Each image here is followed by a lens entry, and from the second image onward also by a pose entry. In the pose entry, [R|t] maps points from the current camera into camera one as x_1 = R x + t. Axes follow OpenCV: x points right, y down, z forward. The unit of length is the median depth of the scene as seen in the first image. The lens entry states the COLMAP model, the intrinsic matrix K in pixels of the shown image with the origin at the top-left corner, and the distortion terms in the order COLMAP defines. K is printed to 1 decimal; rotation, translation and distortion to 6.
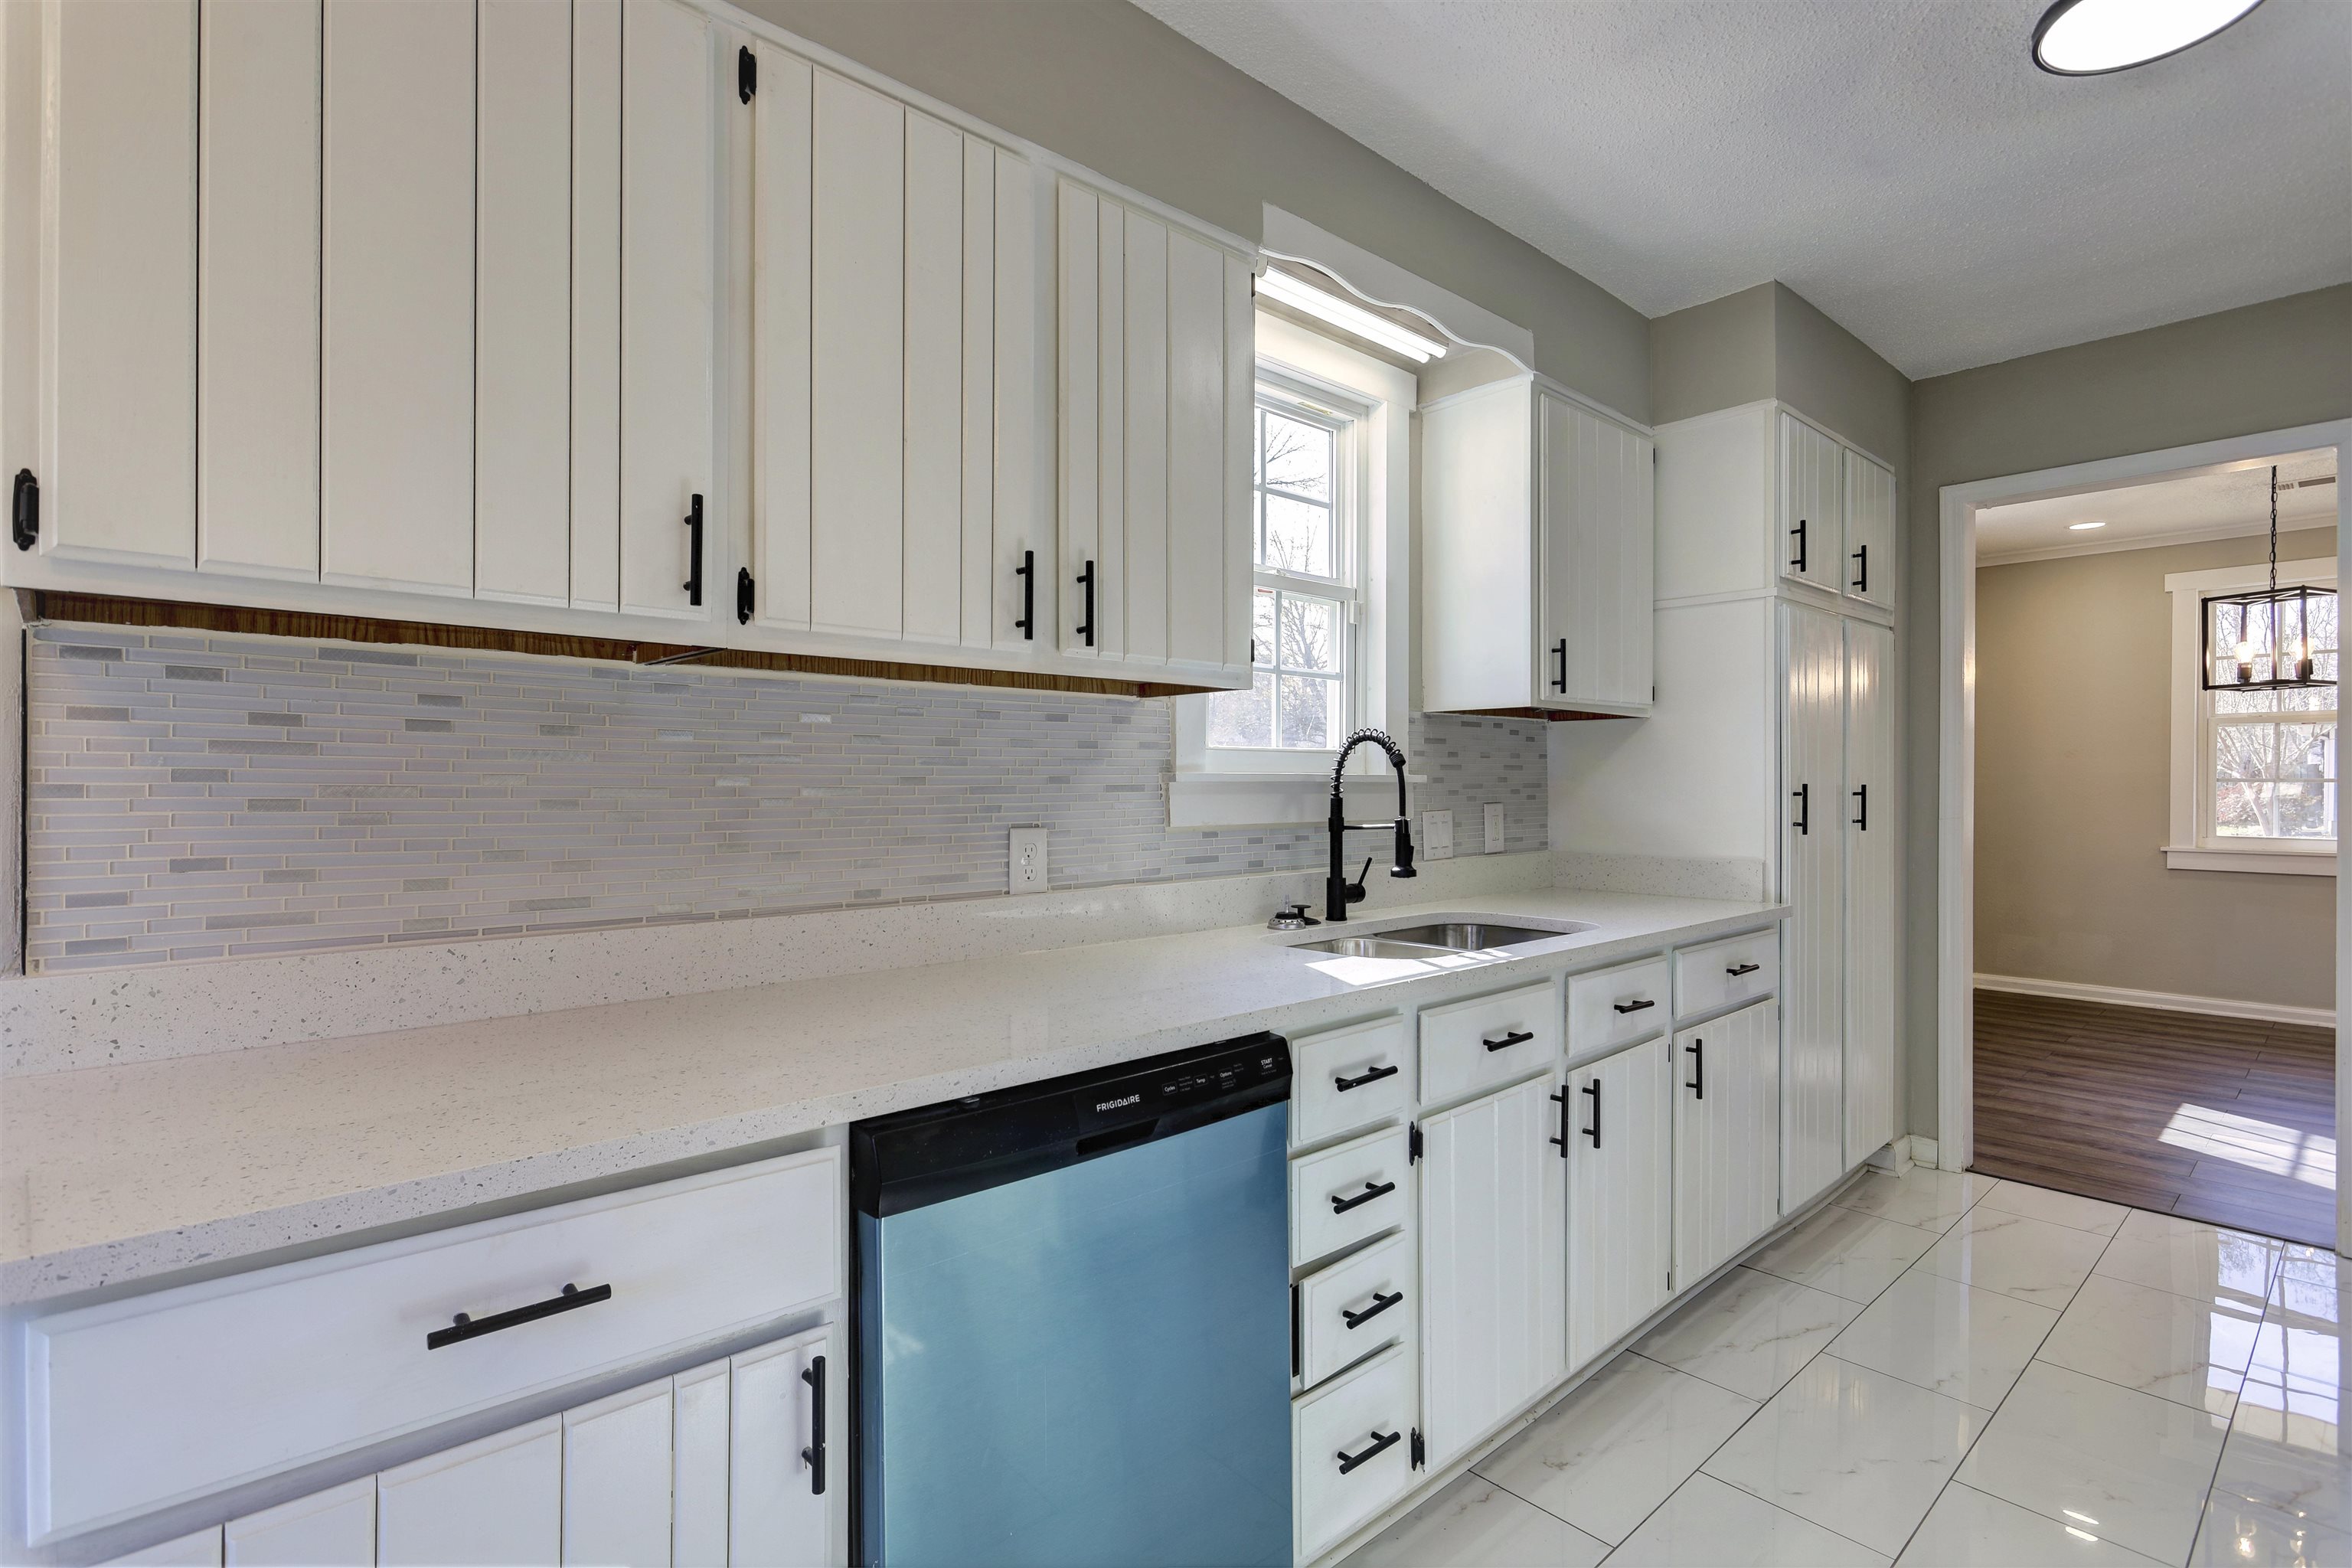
lens RADIAL K [[1106.4, 0, 1173.3], [0, 1106.4, 788.4], [0, 0, 1]] dist [-0.001925, 0.000161]
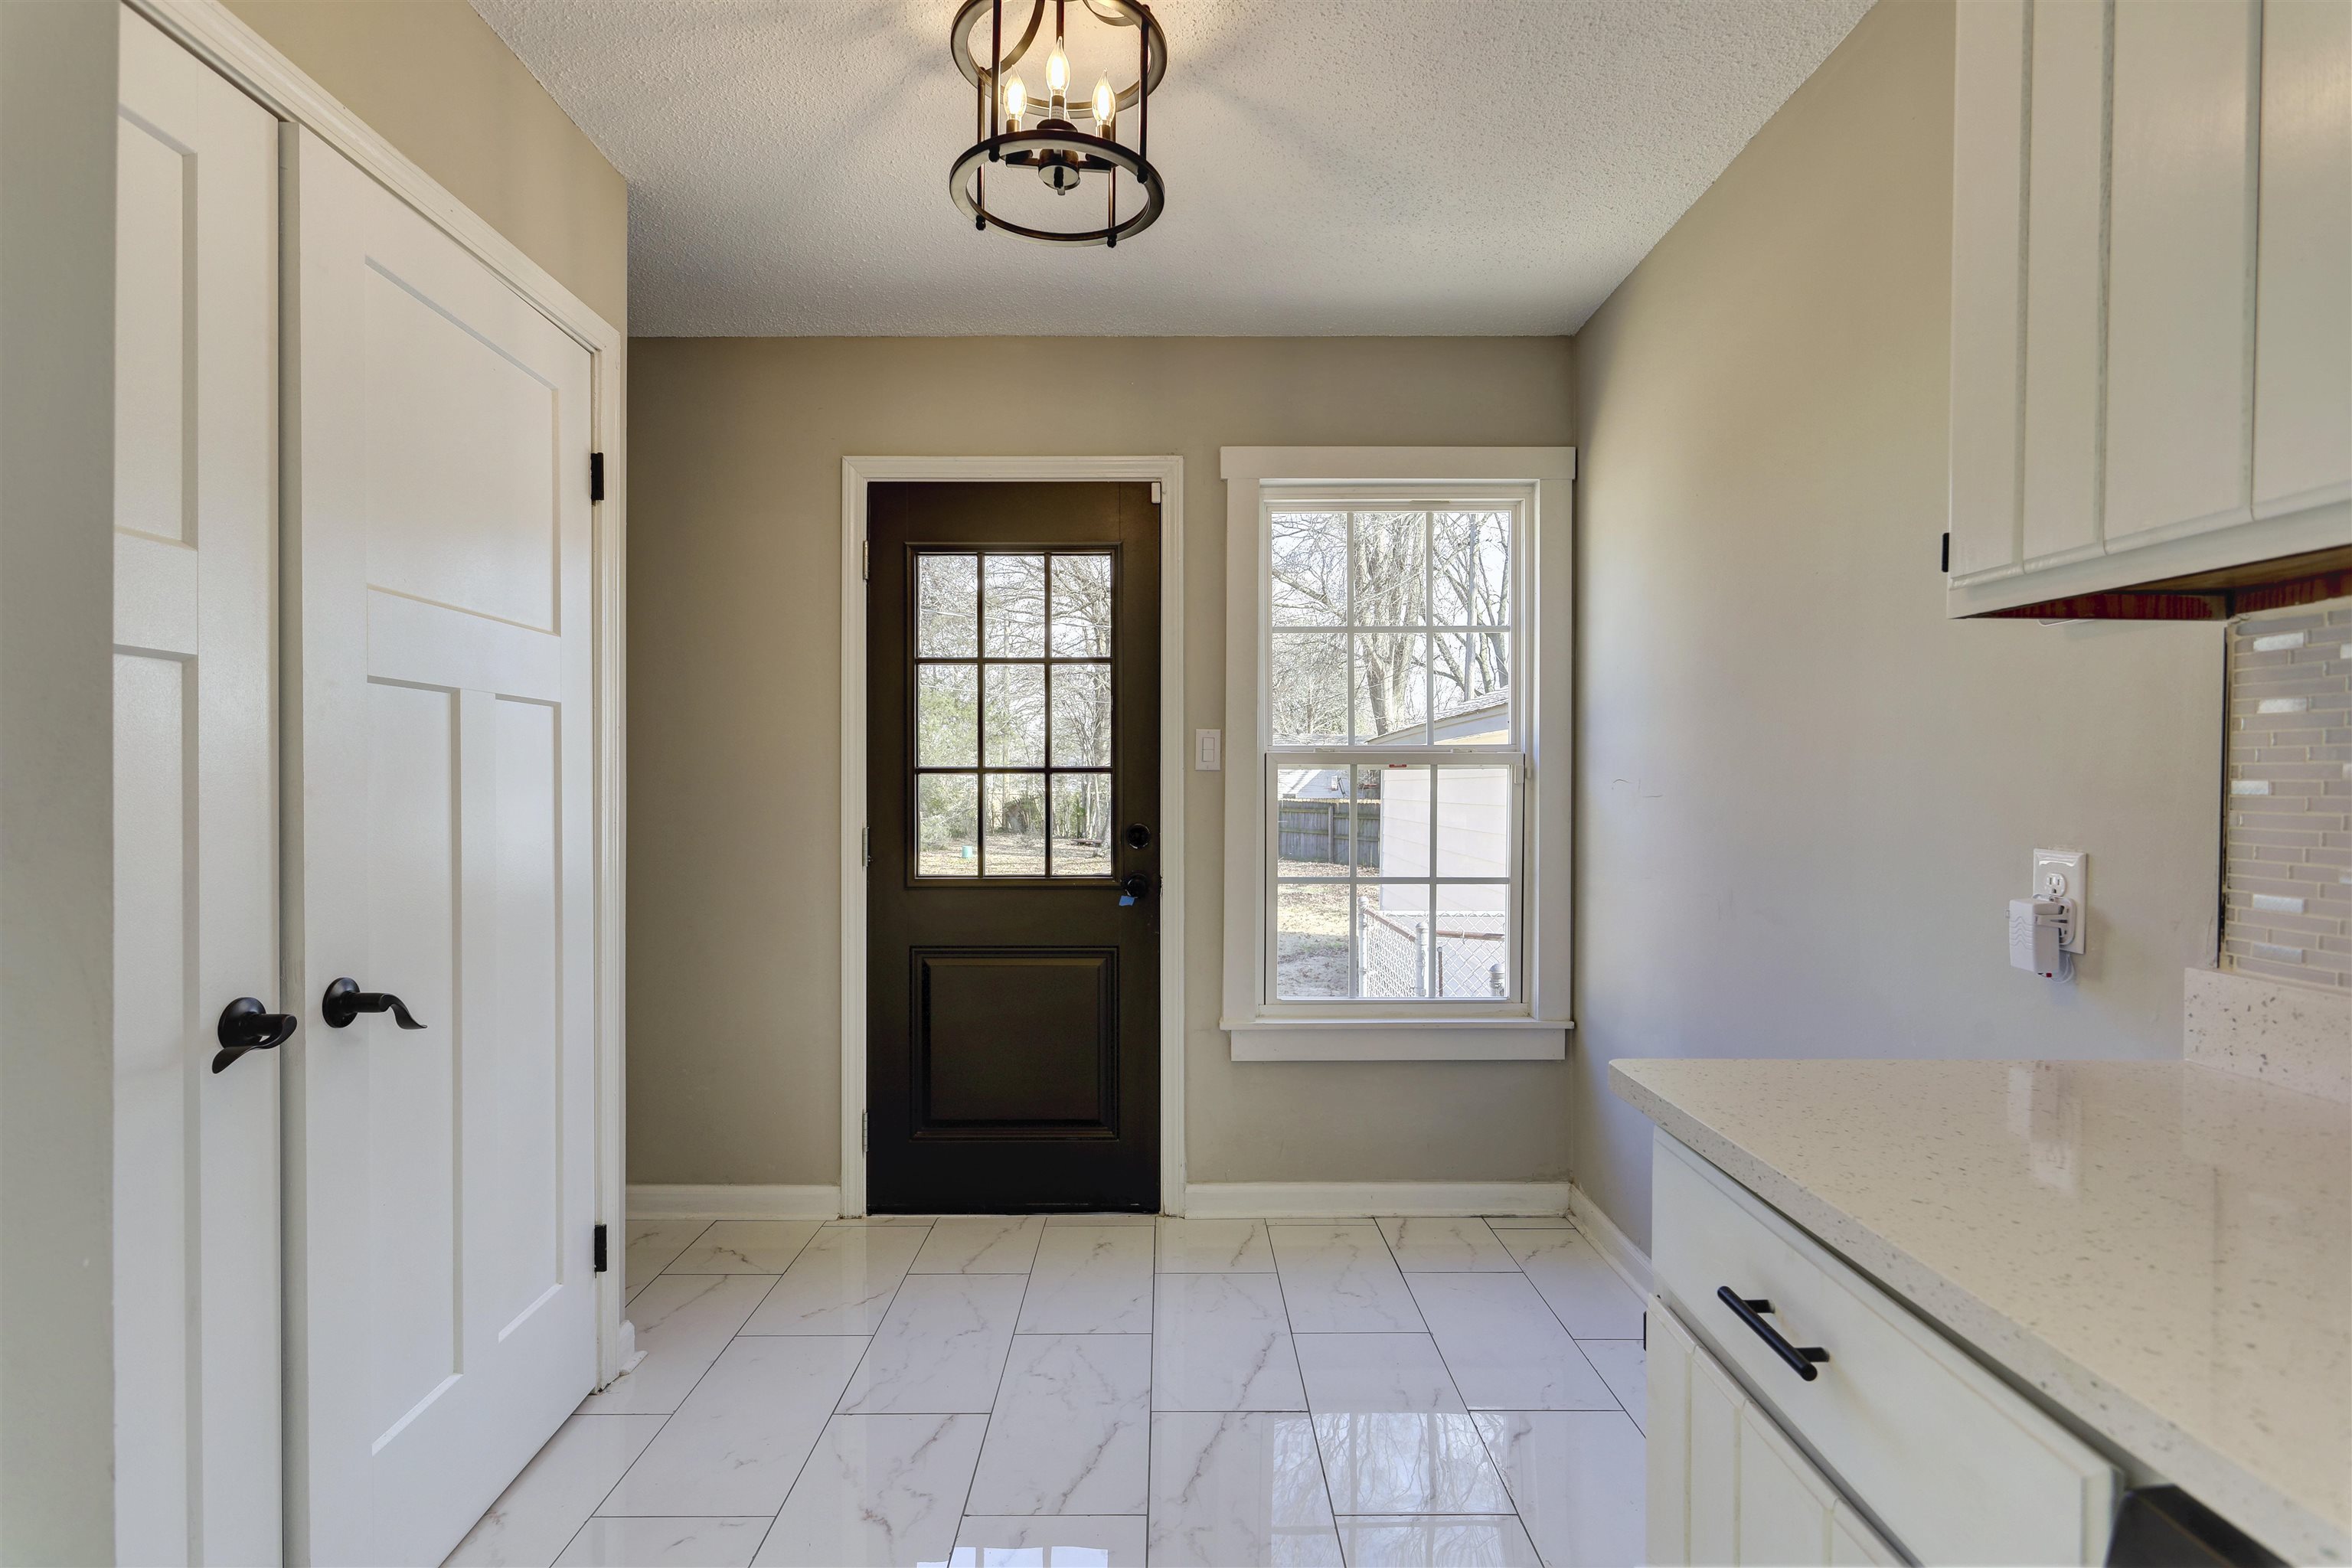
lens RADIAL K [[1106.4, 0, 1173.3], [0, 1106.4, 788.4], [0, 0, 1]] dist [-0.001925, 0.000161]
pose [[-0.660698, 0.003795, -0.750642, 0.356286], [-0.005225, 0.999940, 0.009655, -0.001450], [0.750634, 0.010301, -0.660638, 0.938650]]
